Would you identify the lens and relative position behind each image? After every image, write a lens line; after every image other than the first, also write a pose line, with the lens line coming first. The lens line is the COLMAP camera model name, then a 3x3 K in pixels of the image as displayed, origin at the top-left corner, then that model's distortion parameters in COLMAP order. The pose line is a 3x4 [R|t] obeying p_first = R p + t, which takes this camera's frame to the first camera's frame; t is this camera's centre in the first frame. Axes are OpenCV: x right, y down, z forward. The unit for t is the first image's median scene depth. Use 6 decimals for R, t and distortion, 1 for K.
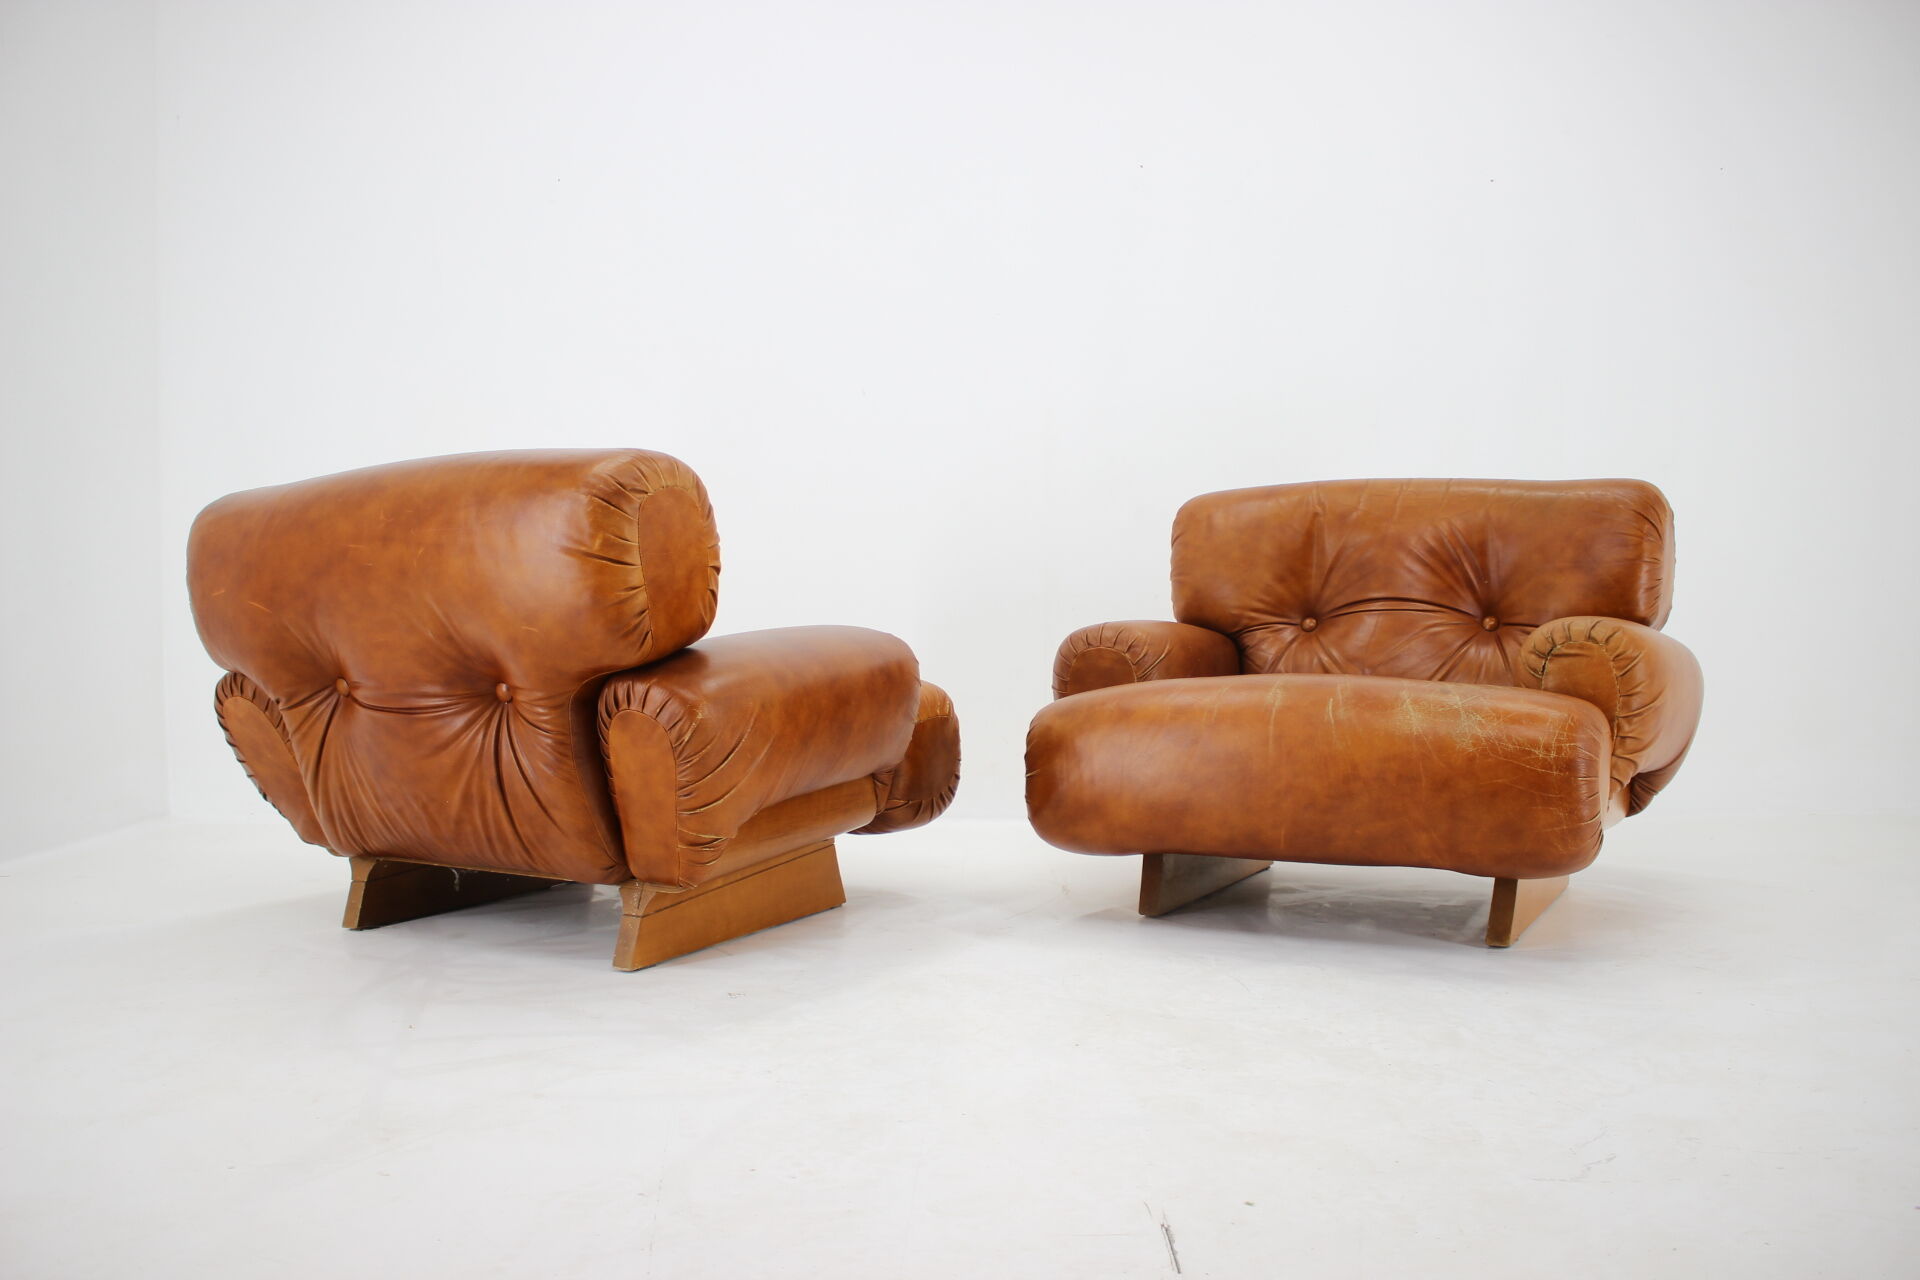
lens RADIAL K [[1602.2, 0, 955.5], [0, 1602.2, 594.2], [0, 0, 1]] dist [-0.122470, 0.002268]
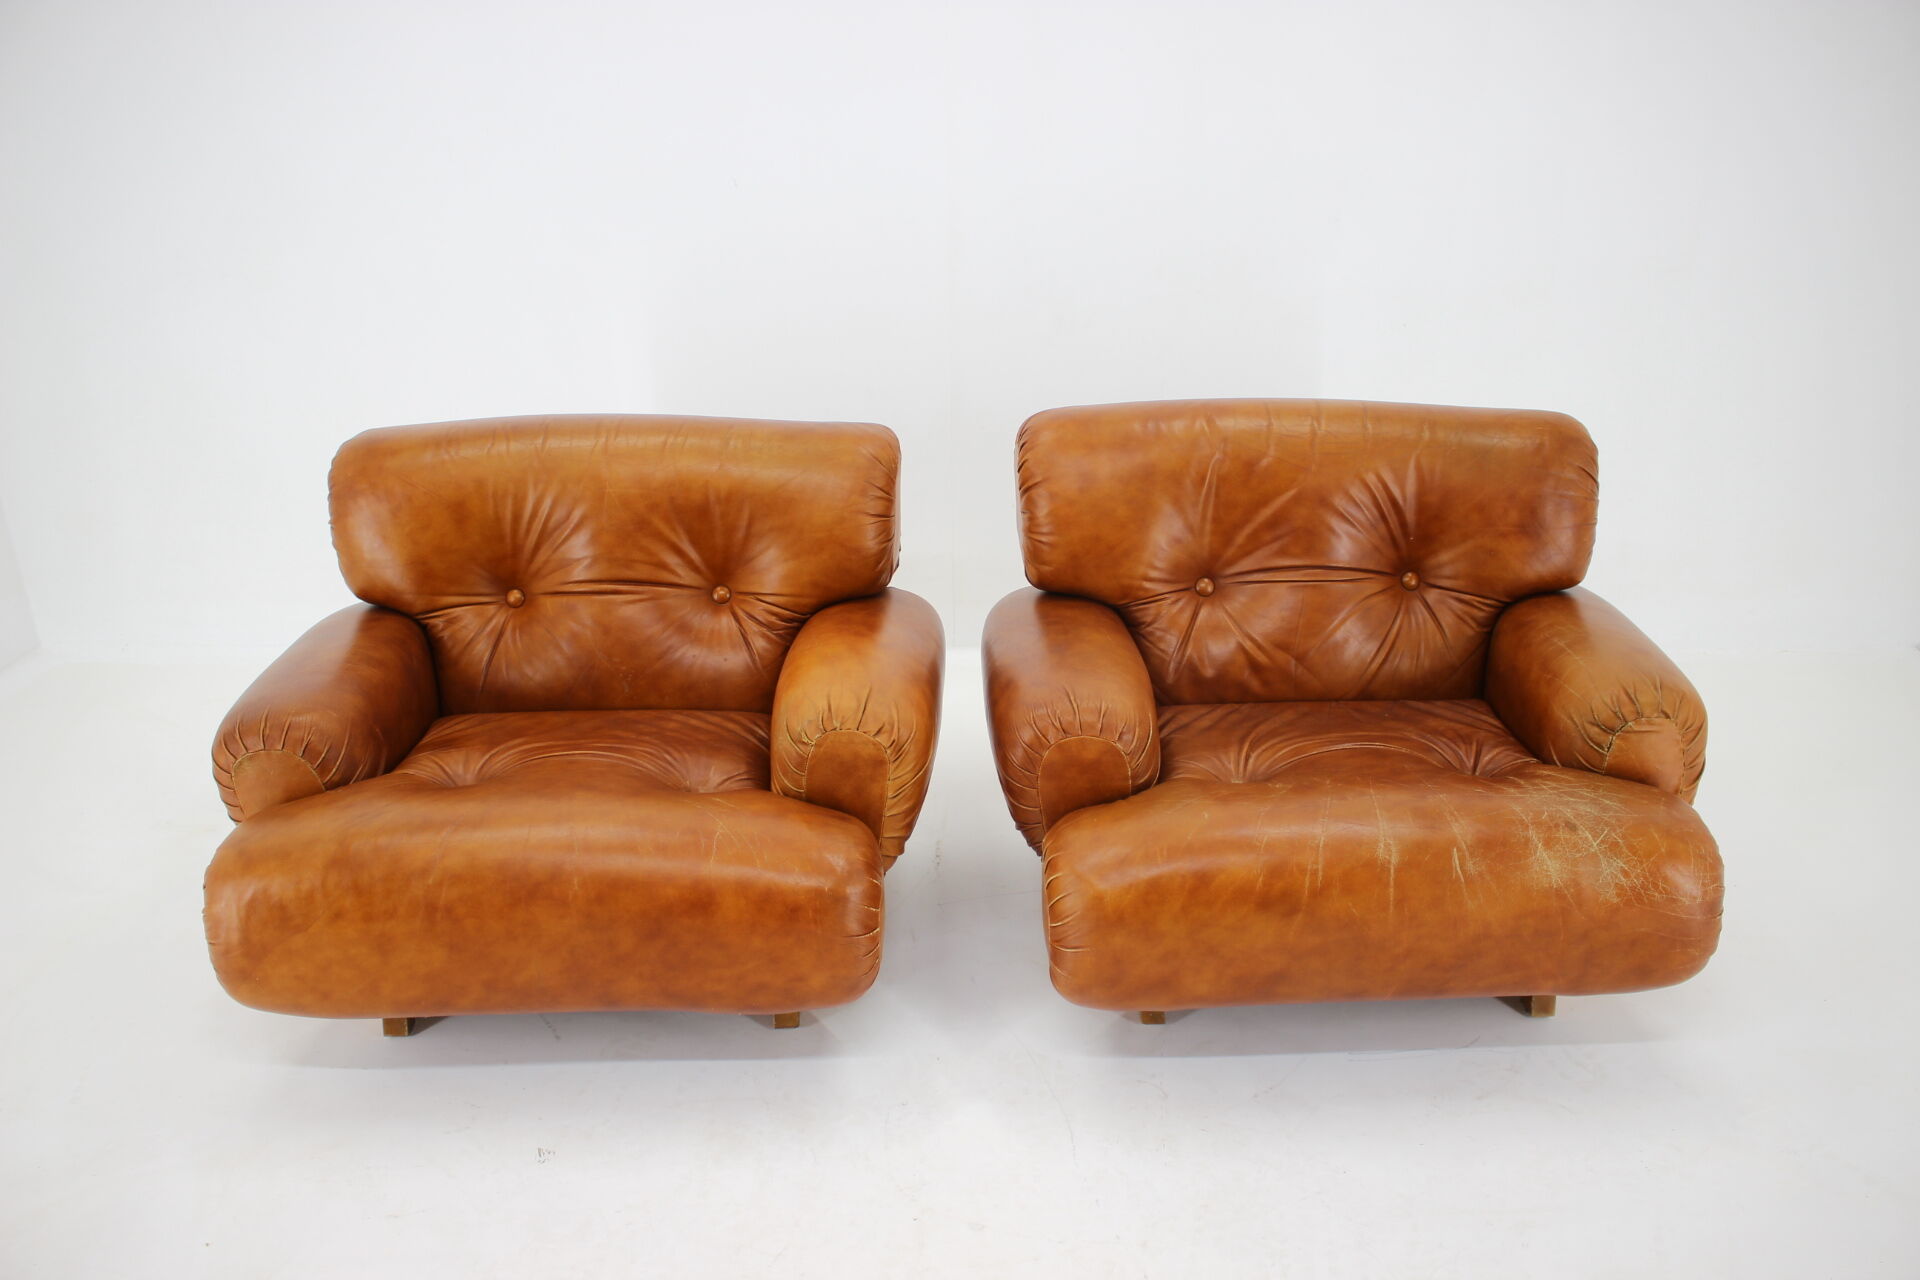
lens RADIAL K [[1615.1, 0, 963.1], [0, 1615.1, 600.2], [0, 0, 1]] dist [-0.118967, 0.010578]
pose [[0.876537, -0.183897, 0.444820, -0.345348], [0.007630, 0.929331, 0.369168, -0.368289], [-0.481274, -0.320195, 0.815996, 0.452713]]
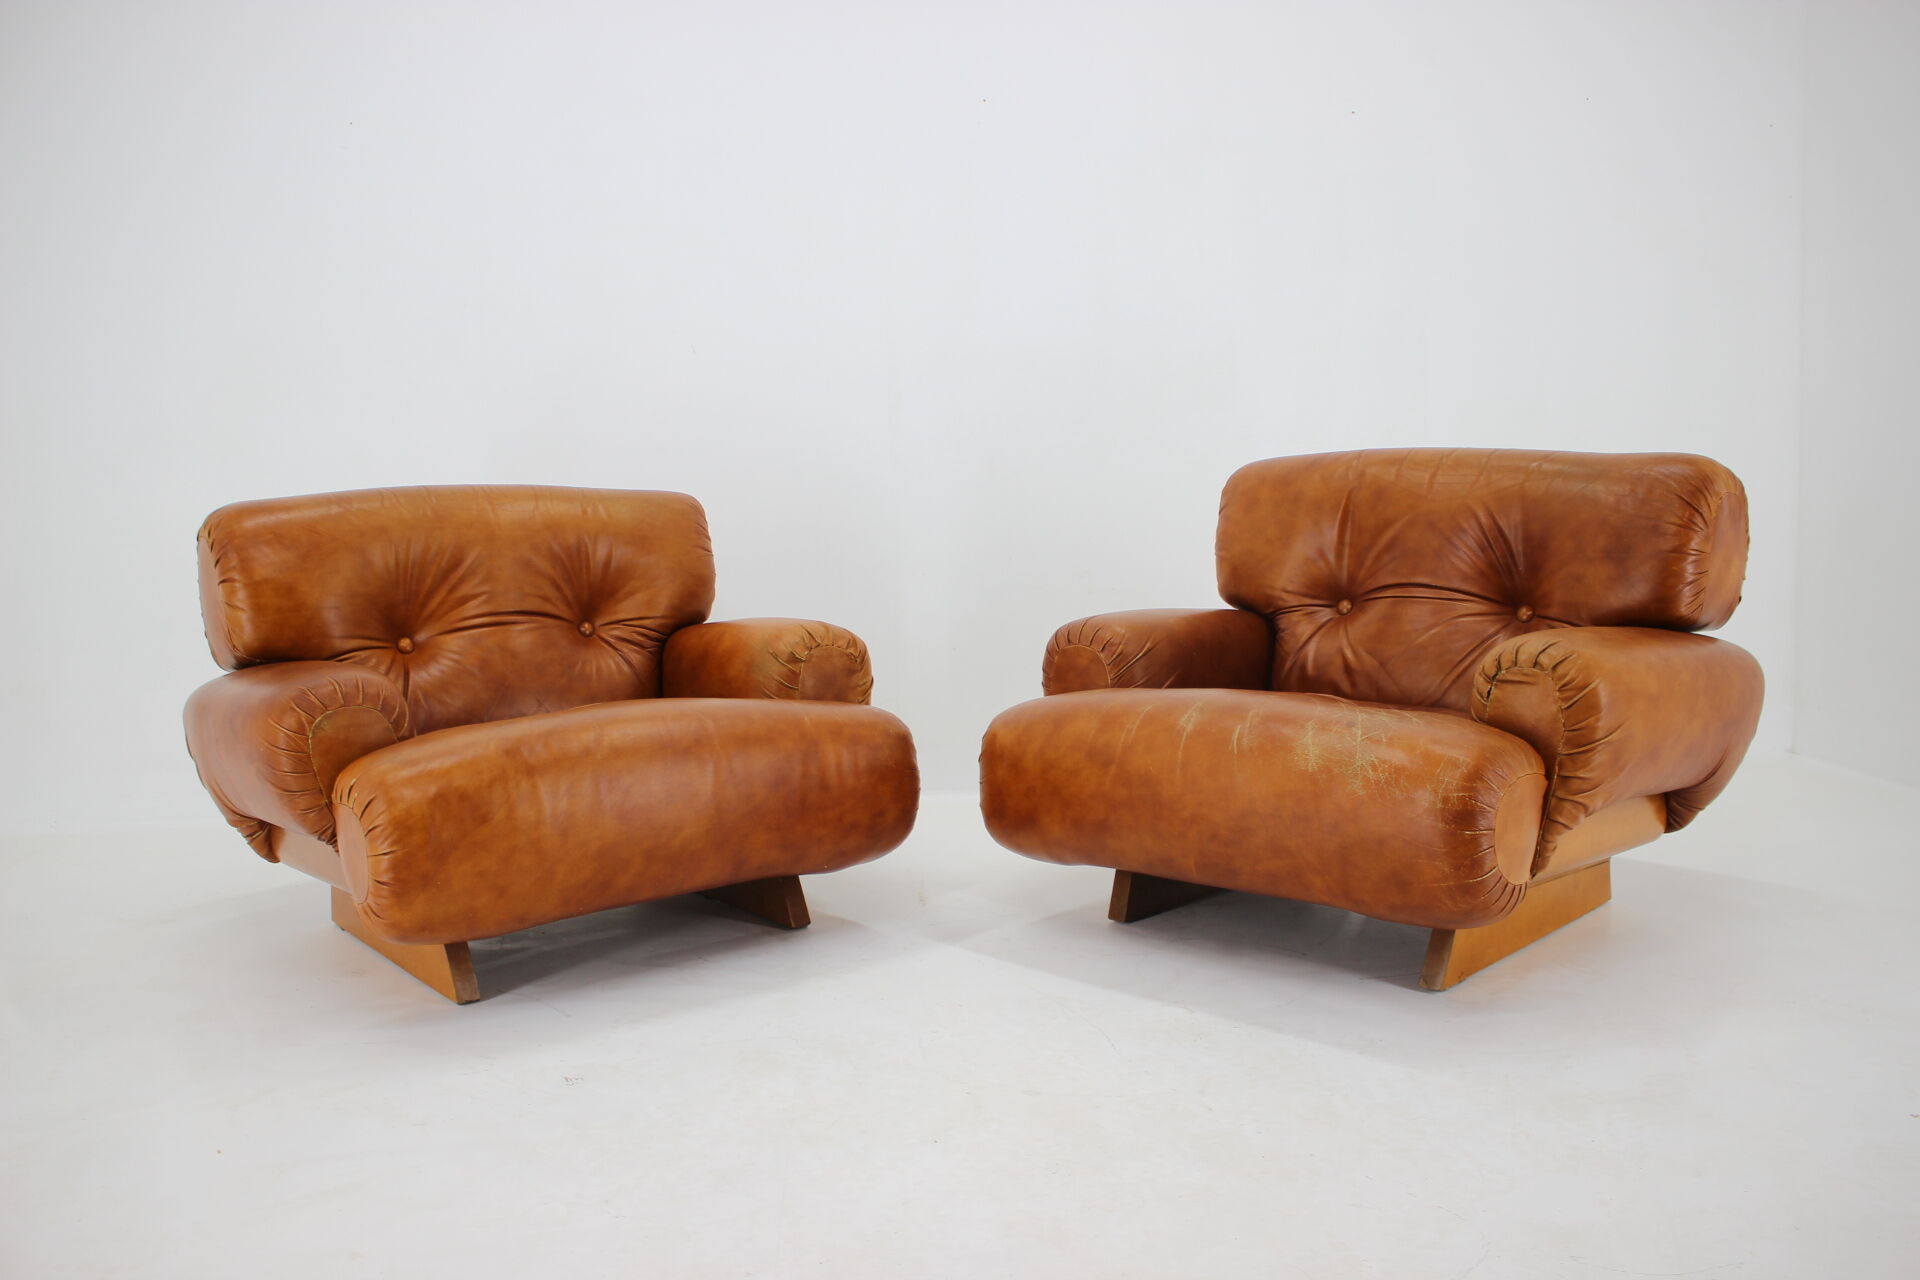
lens RADIAL K [[1615.1, 0, 963.1], [0, 1615.1, 600.2], [0, 0, 1]] dist [-0.118967, 0.010578]
pose [[0.965377, -0.001428, -0.260854, 0.317156], [0.026024, 0.995524, 0.090859, -0.096619], [0.259557, -0.094501, 0.961093, 0.044739]]
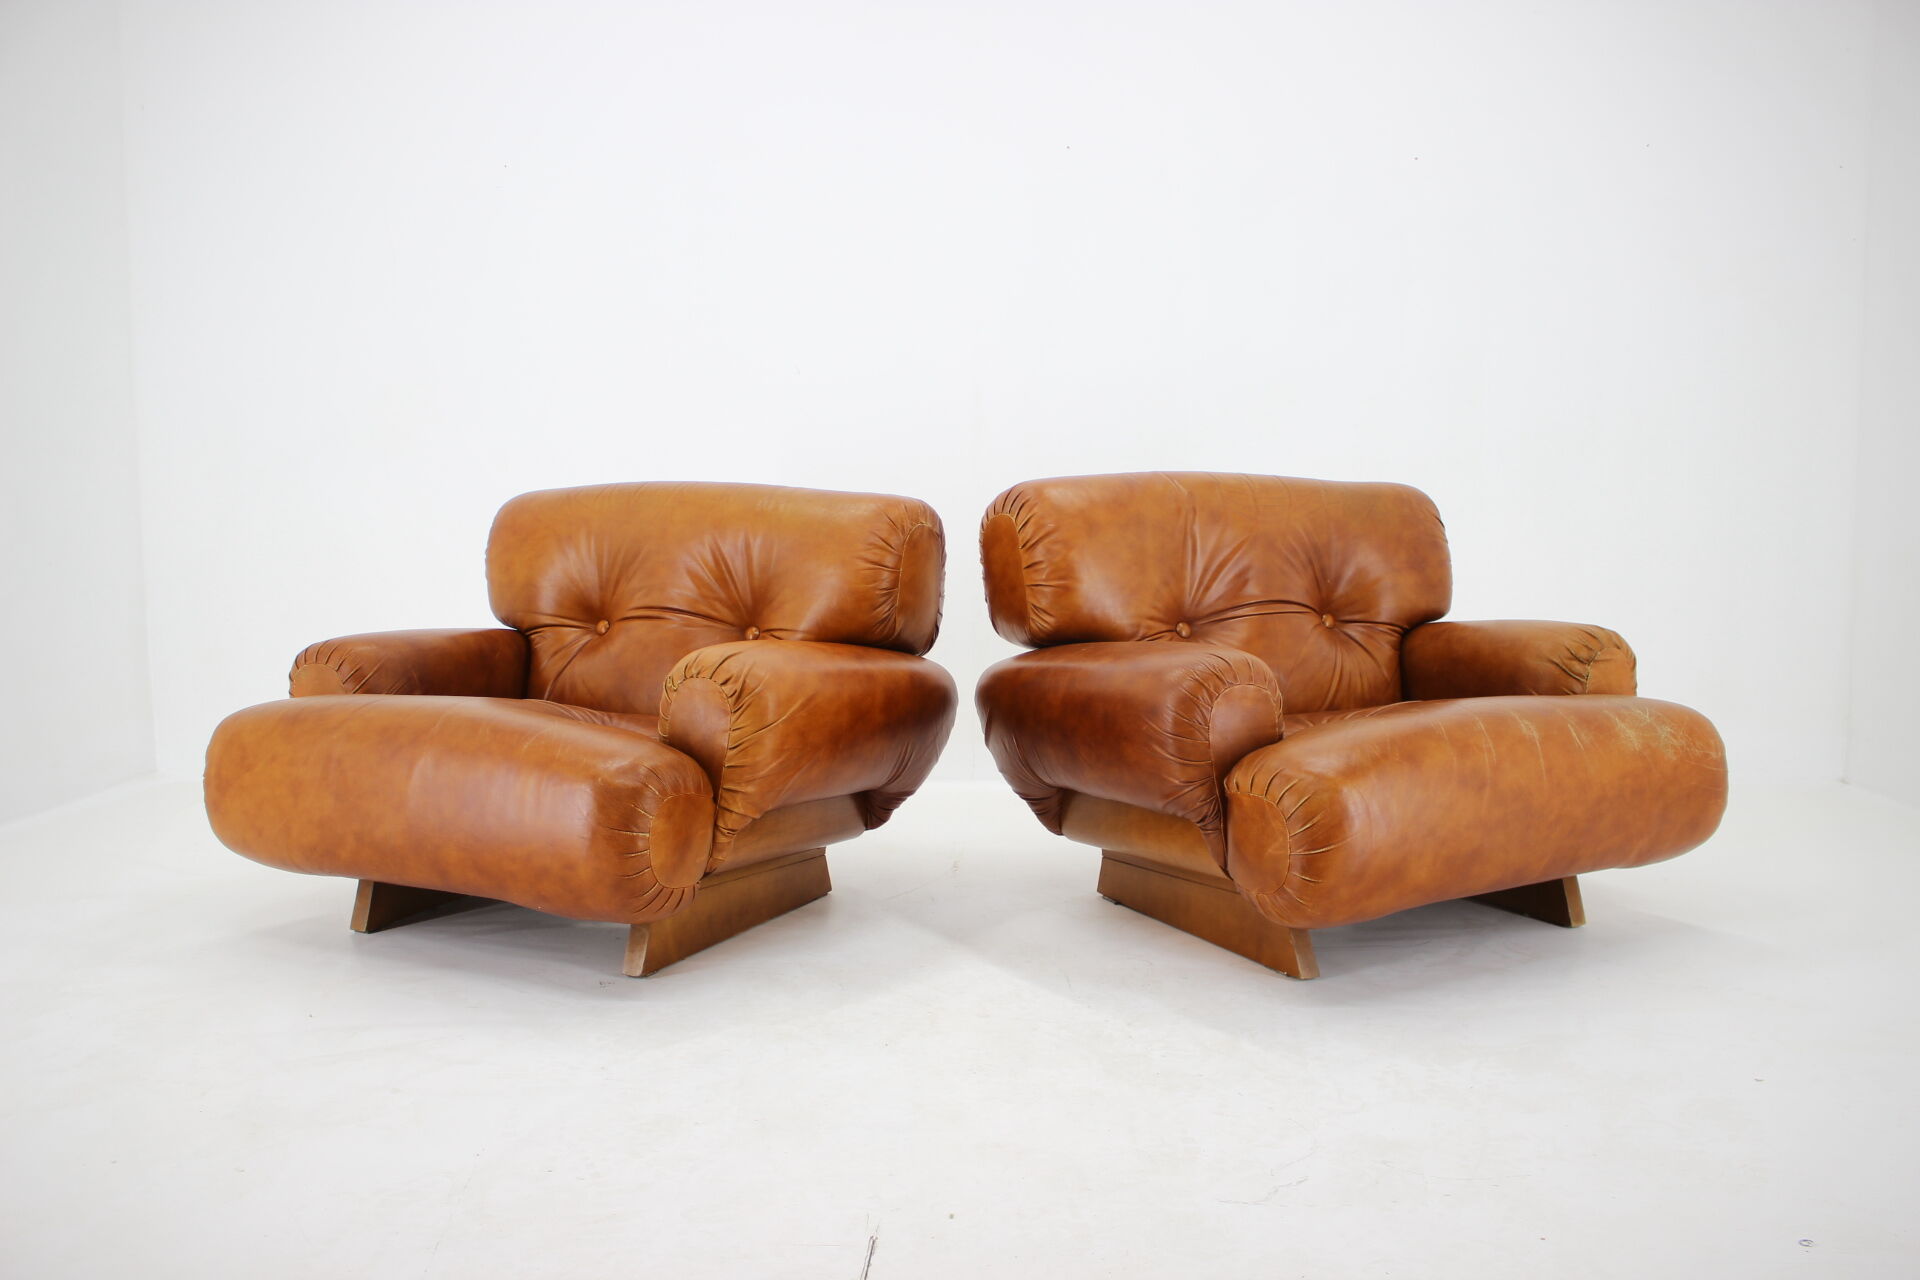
lens RADIAL K [[1615.1, 0, 963.1], [0, 1615.1, 600.2], [0, 0, 1]] dist [-0.118967, 0.010578]
pose [[0.555213, -0.054492, 0.829921, -0.790628], [-0.005431, 0.997593, 0.069134, -0.078968], [-0.831690, -0.042892, 0.553581, 0.740494]]
